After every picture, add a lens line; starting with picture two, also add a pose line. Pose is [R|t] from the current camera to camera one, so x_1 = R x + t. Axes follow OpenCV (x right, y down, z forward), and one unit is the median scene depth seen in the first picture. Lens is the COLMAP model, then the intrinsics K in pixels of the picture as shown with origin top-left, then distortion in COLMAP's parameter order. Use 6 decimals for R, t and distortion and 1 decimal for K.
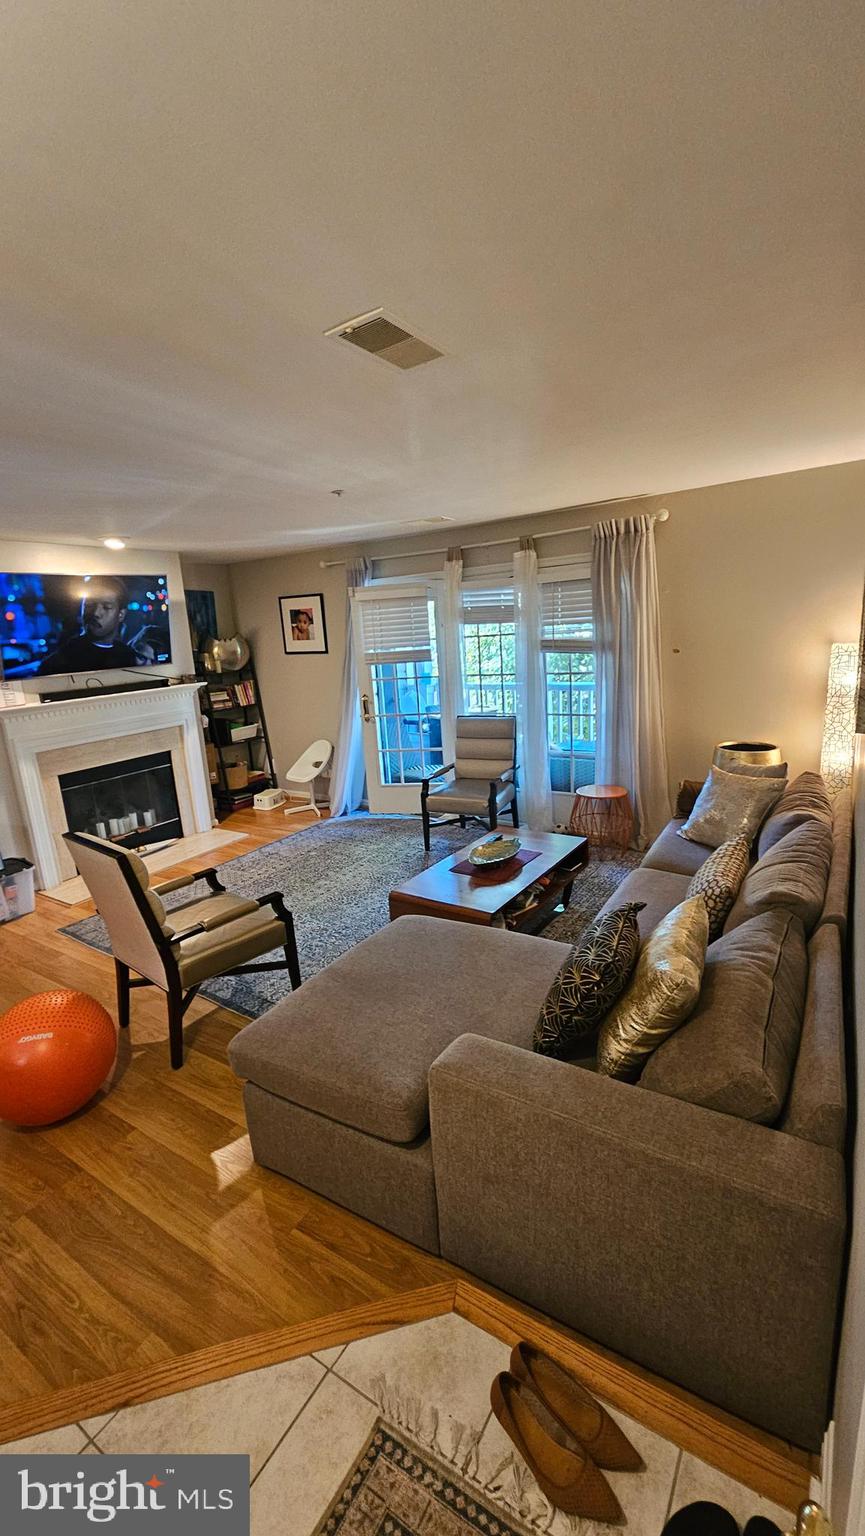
lens RADIAL K [[636.9, 0, 434.0], [0, 636.9, 775.0], [0, 0, 1]] dist [0.003246, -0.000465]
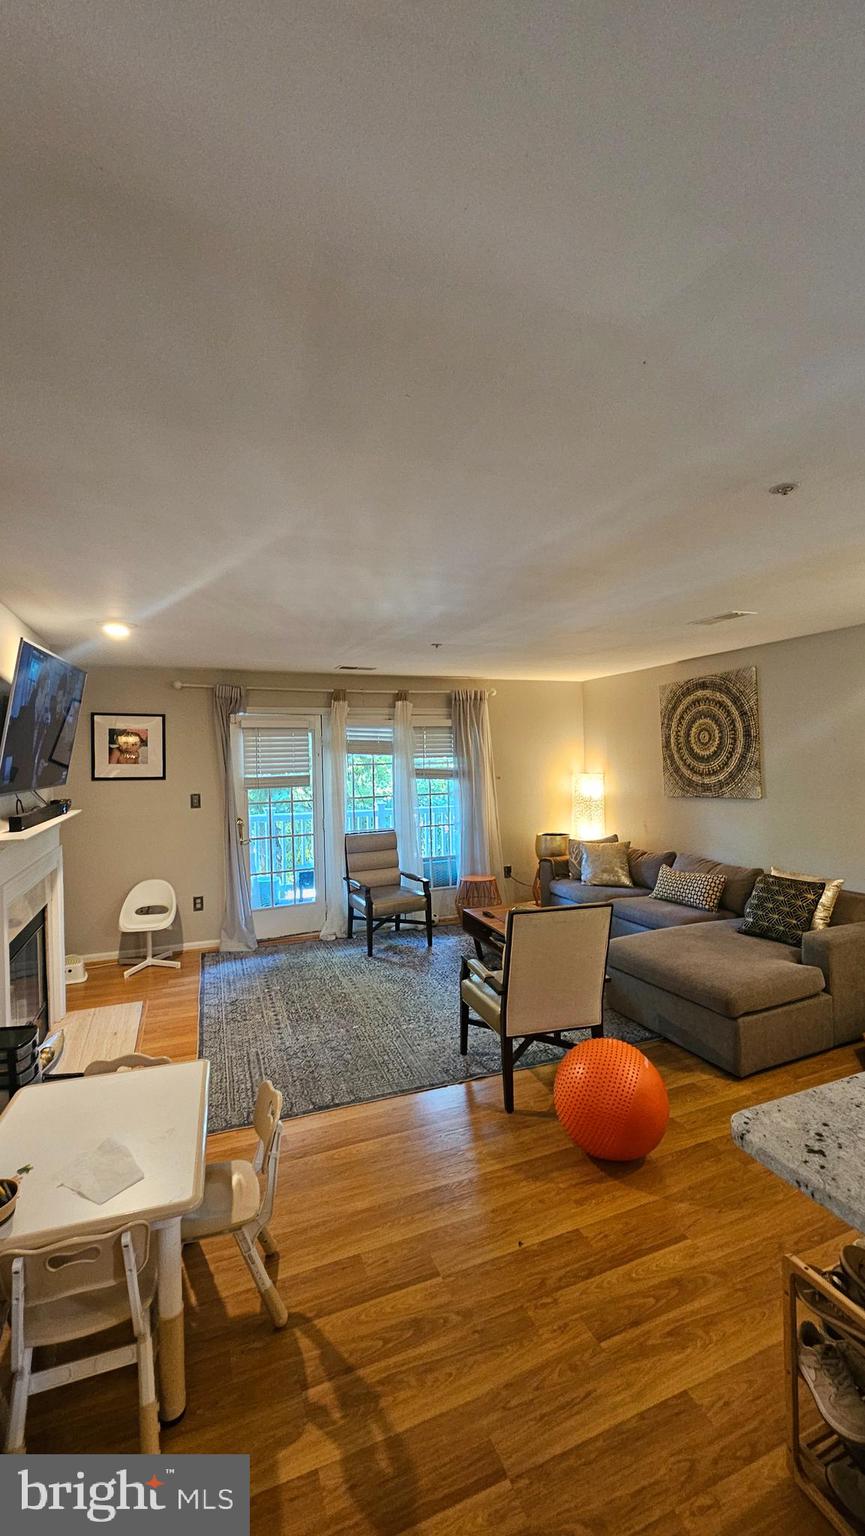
lens RADIAL K [[636.9, 0, 434.0], [0, 636.9, 775.0], [0, 0, 1]] dist [0.003246, -0.000465]
pose [[0.576251, 0.031932, 0.816649, -0.808609], [0.169955, 0.972710, -0.157959, 0.009069], [-0.799406, 0.229818, 0.555098, 0.243312]]
